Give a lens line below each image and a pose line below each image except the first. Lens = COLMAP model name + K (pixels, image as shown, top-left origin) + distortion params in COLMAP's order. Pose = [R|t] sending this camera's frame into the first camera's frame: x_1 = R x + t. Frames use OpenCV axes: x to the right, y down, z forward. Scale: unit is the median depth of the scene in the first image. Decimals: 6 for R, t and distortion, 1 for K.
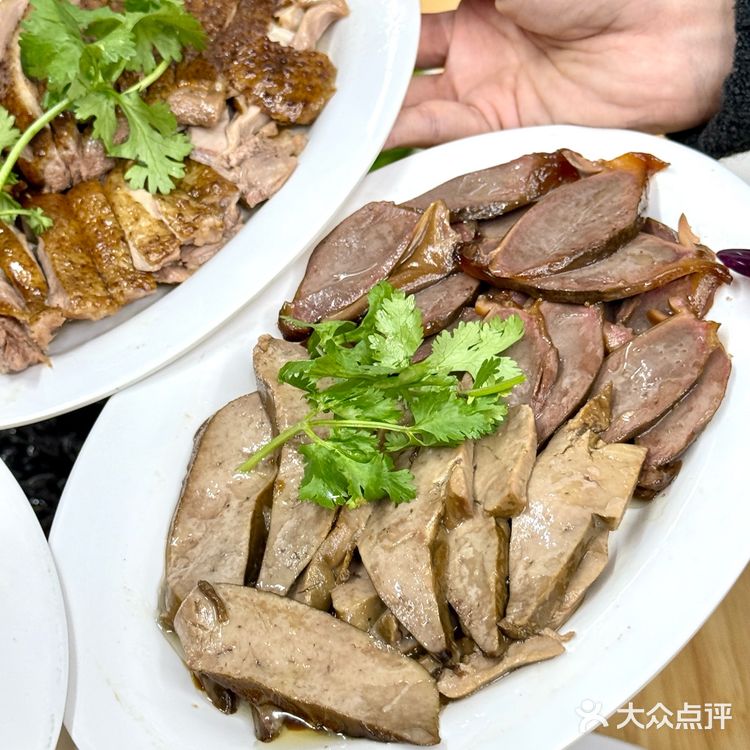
lens RADIAL K [[1973.9, 0, 375.0], [0, 1973.9, 375.5], [0, 0, 1]] dist [0.029285, 0.000000]
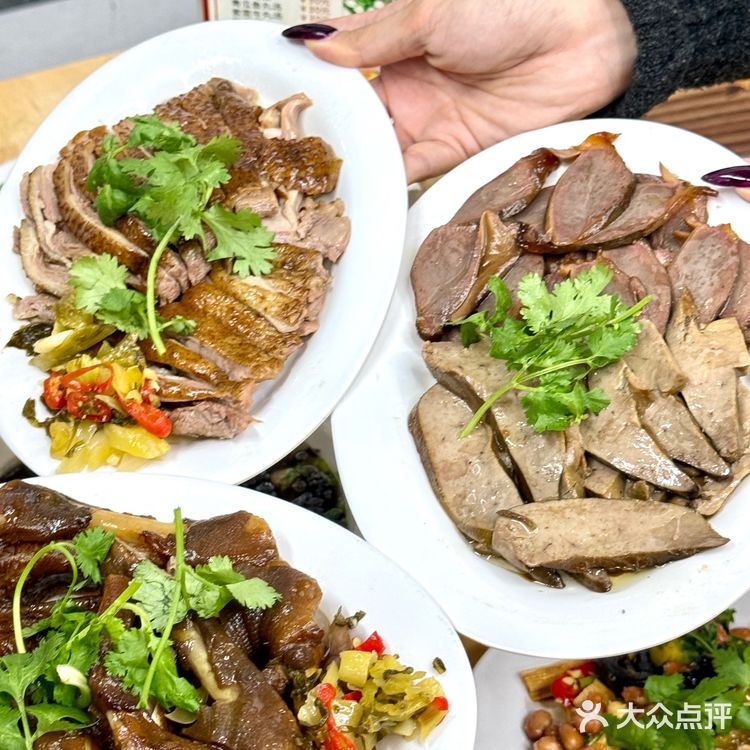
lens RADIAL K [[1973.9, 0, 374.9], [0, 1973.9, 374.6], [0, 0, 1]] dist [0.029285, 0.000000]
pose [[0.895740, -0.332243, 0.295404, -0.463068], [0.335075, 0.941229, 0.042574, -0.063320], [-0.292188, 0.060848, 0.954423, -0.260107]]
